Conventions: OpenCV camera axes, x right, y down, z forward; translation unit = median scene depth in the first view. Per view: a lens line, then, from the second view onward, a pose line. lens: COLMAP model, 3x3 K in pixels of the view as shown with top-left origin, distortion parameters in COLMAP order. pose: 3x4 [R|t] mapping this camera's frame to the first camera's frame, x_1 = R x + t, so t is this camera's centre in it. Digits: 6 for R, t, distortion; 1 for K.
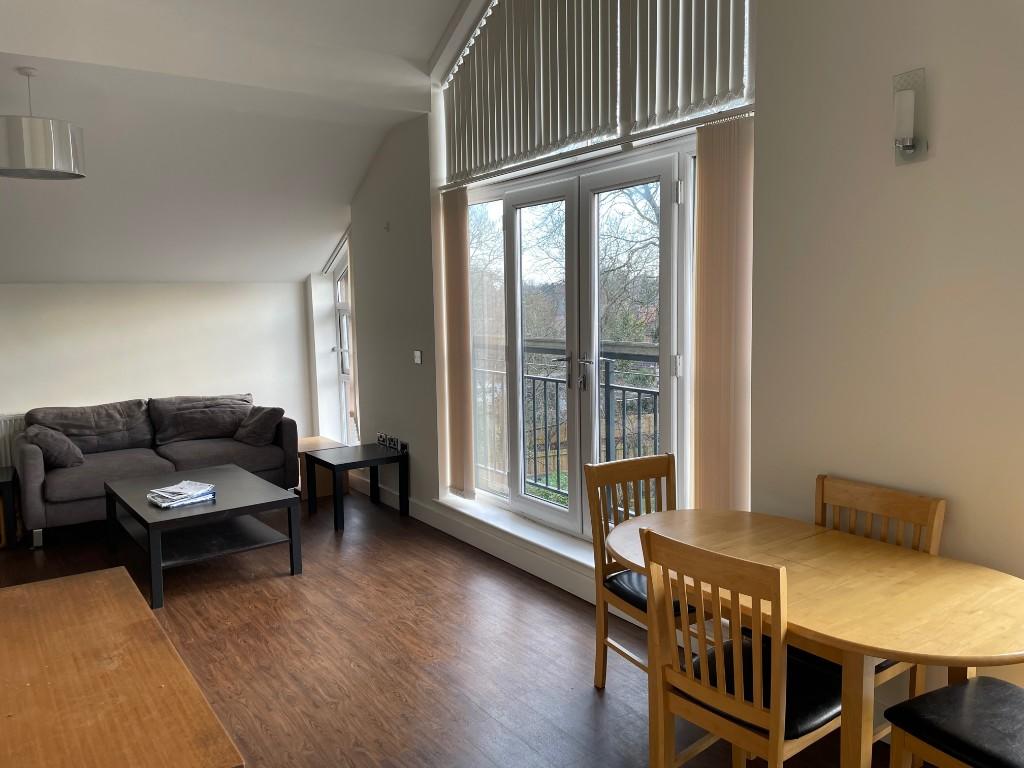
lens RADIAL K [[768.5, 0, 512.0], [0, 768.5, 384.0], [0, 0, 1]] dist [0.097893, -0.111657]
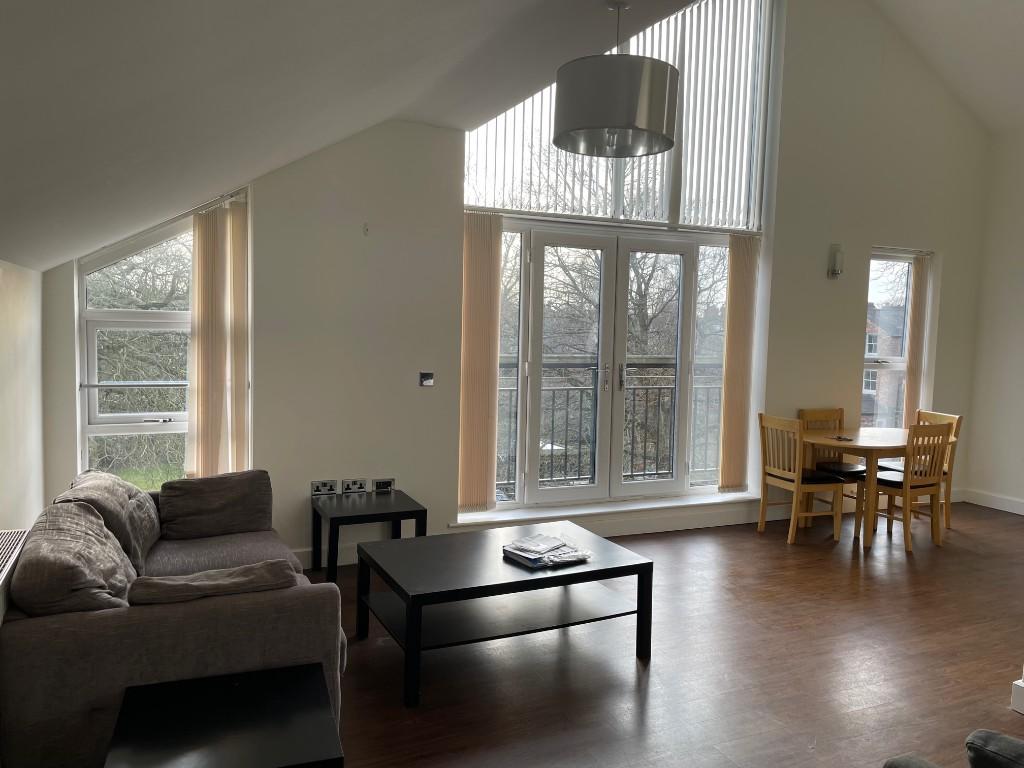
lens RADIAL K [[768.5, 0, 512.0], [0, 768.5, 384.0], [0, 0, 1]] dist [0.097893, -0.111657]
pose [[0.184735, -0.064665, 0.980659, -1.554129], [0.076315, 0.995764, 0.051285, -0.105624], [-0.979821, 0.065365, 0.188887, 1.101884]]
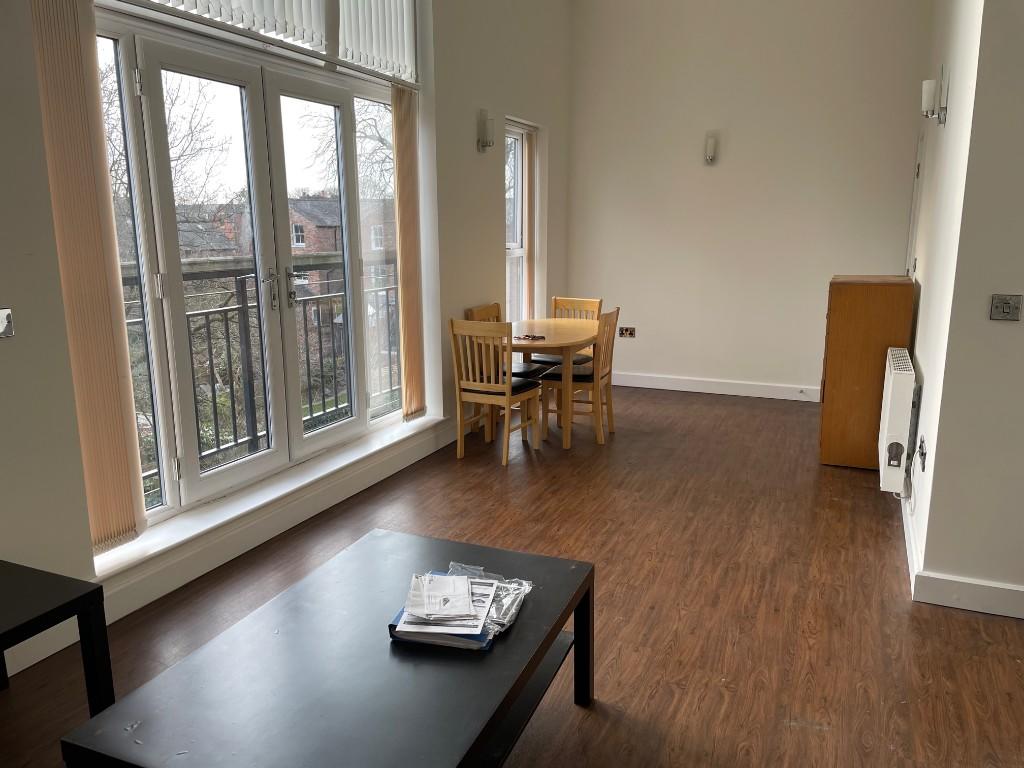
lens RADIAL K [[768.5, 0, 512.0], [0, 768.5, 384.0], [0, 0, 1]] dist [0.097893, -0.111657]
pose [[-0.515102, -0.165469, 0.841005, -1.033219], [0.096650, 0.963718, 0.248810, -0.131982], [-0.851662, 0.209446, -0.480421, 1.482372]]
